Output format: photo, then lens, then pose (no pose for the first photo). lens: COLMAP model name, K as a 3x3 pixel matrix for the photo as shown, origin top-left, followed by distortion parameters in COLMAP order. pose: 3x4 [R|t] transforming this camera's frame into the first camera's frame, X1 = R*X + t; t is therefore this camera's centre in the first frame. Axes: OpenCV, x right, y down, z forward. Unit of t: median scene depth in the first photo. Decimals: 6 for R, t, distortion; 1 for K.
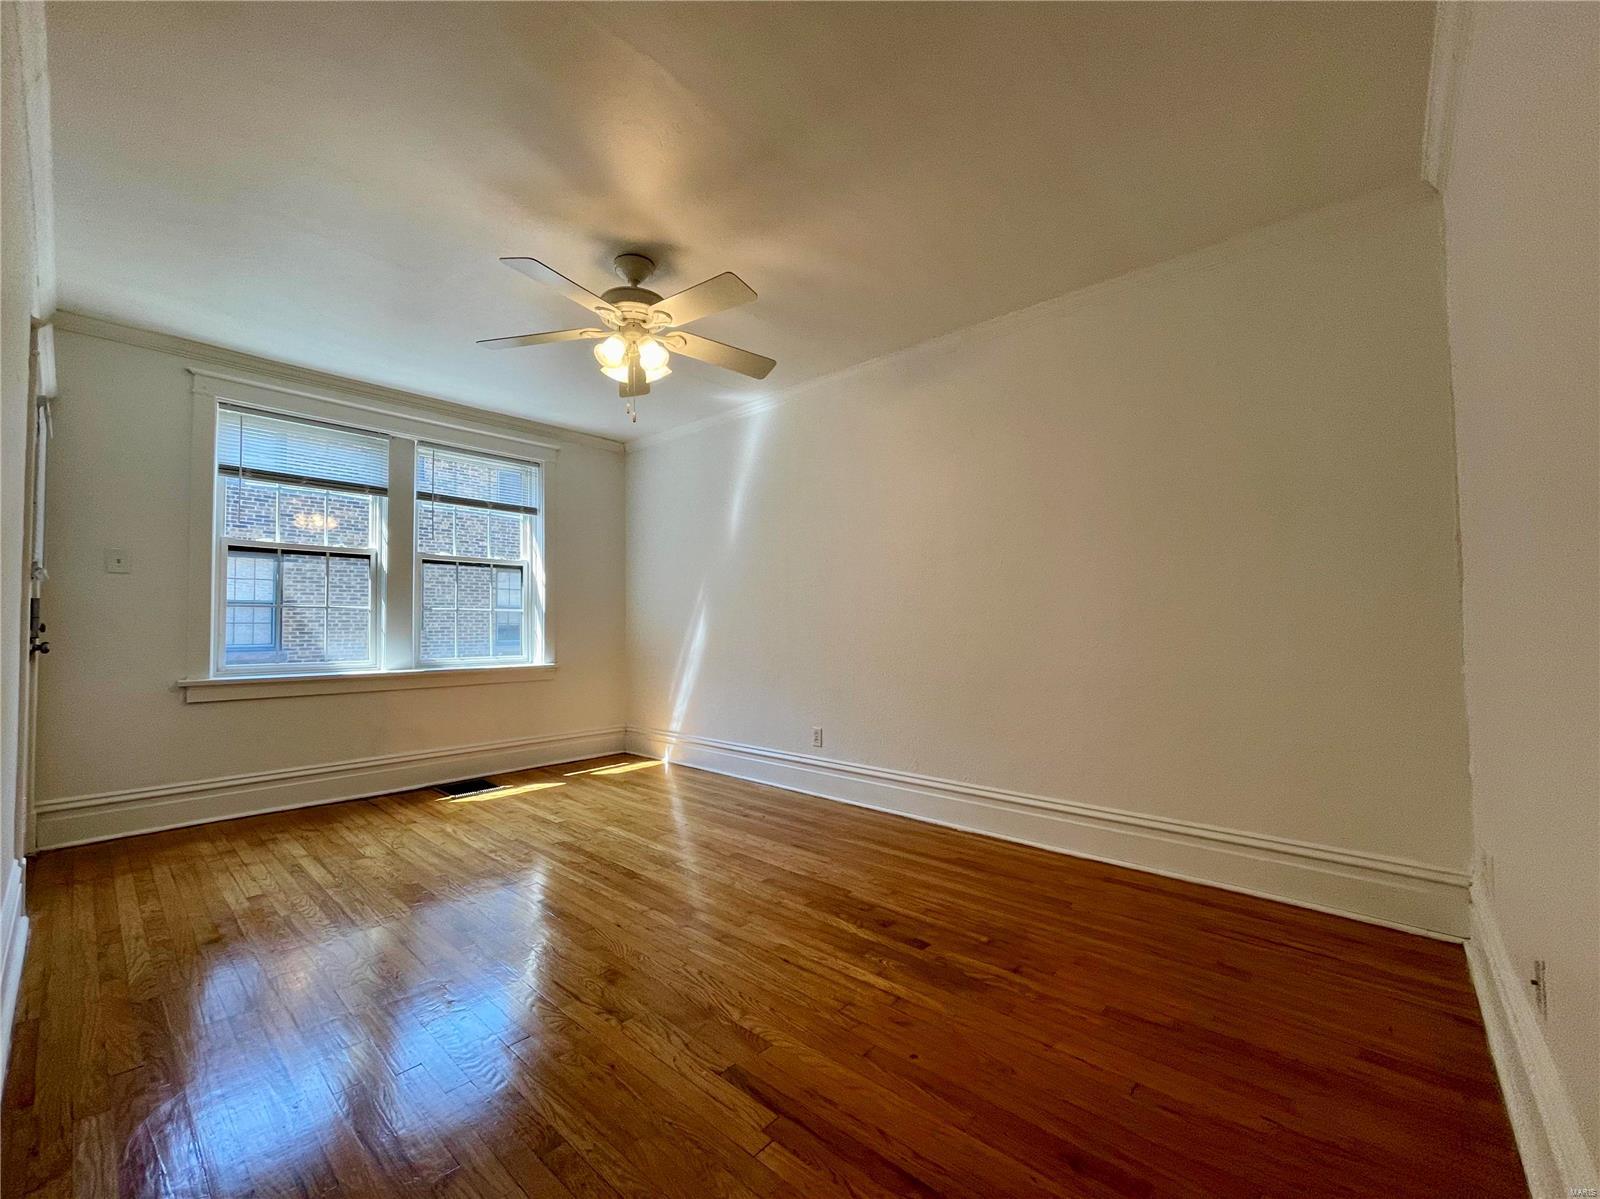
lens RADIAL K [[651.5, 0, 795.0], [0, 651.5, 606.4], [0, 0, 1]] dist [-0.000513, -0.000642]
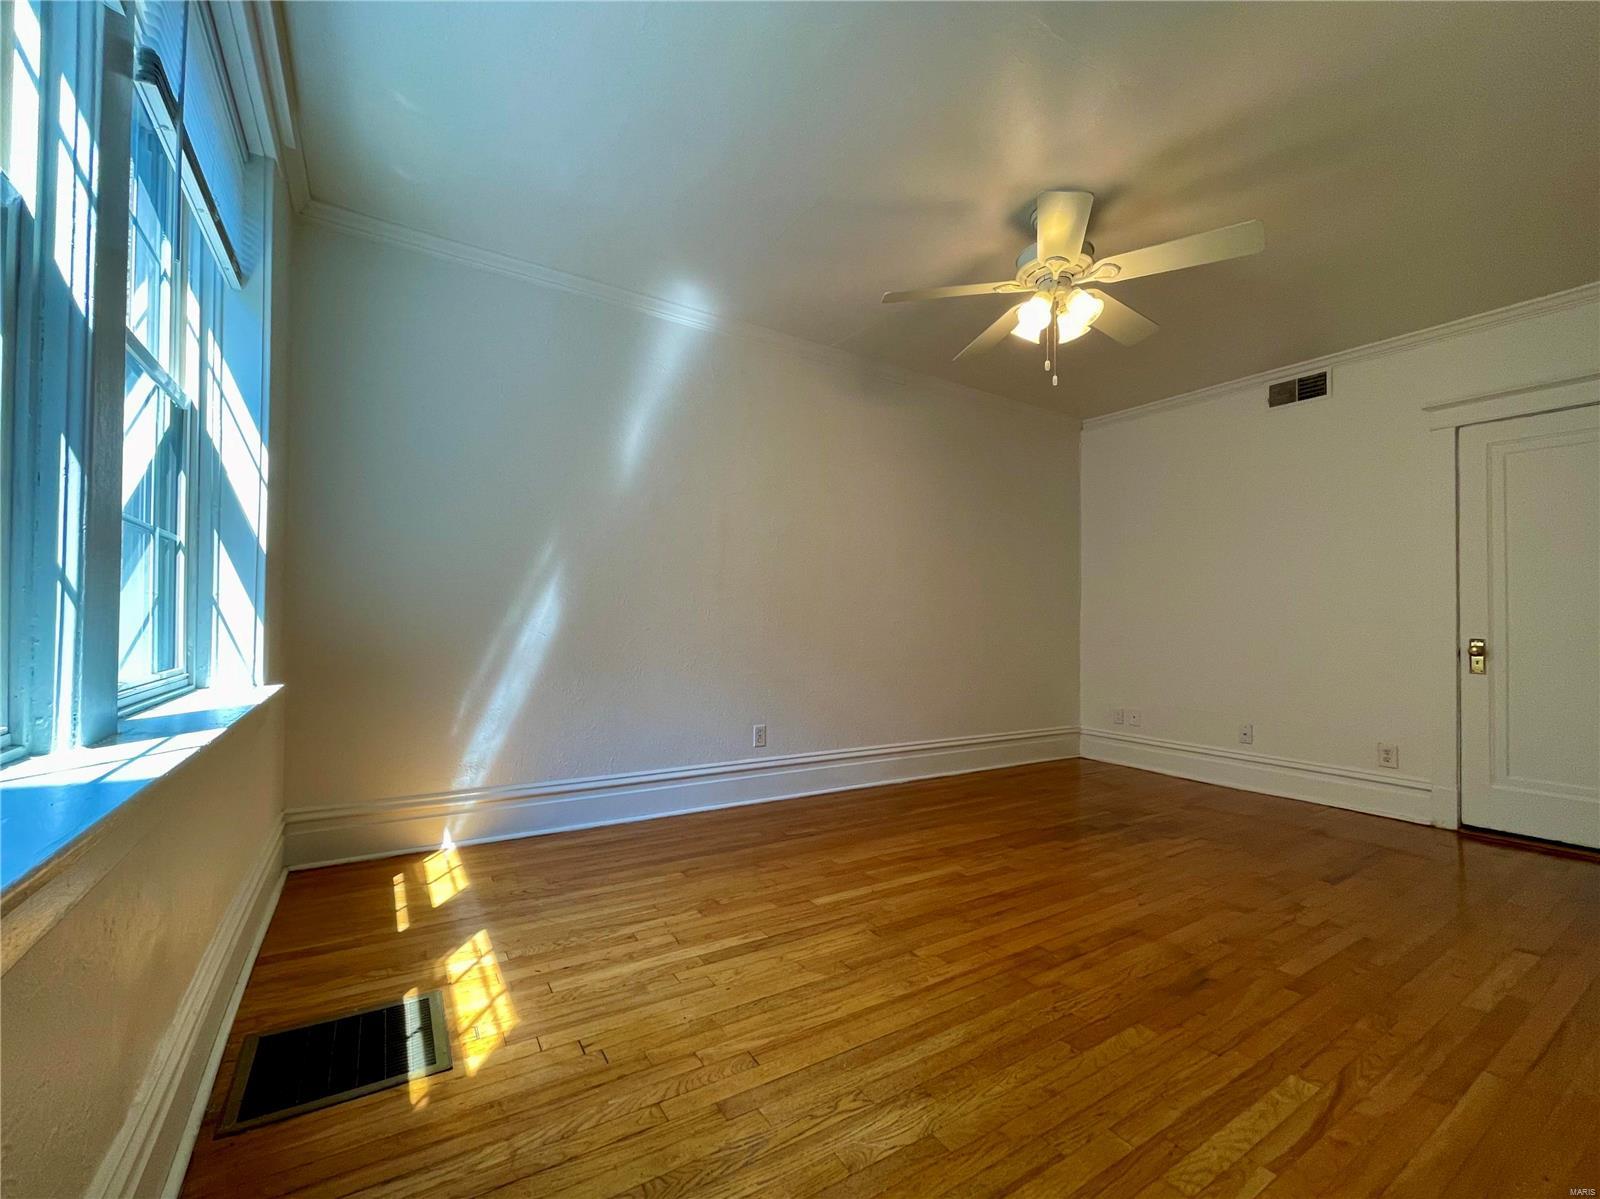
lens RADIAL K [[651.5, 0, 795.0], [0, 651.5, 606.4], [0, 0, 1]] dist [-0.000513, -0.000642]
pose [[0.278501, 0.031936, 0.959905, -0.916944], [-0.046733, 0.998714, -0.019669, 0.046419], [-0.959298, -0.039381, 0.279635, 0.815943]]
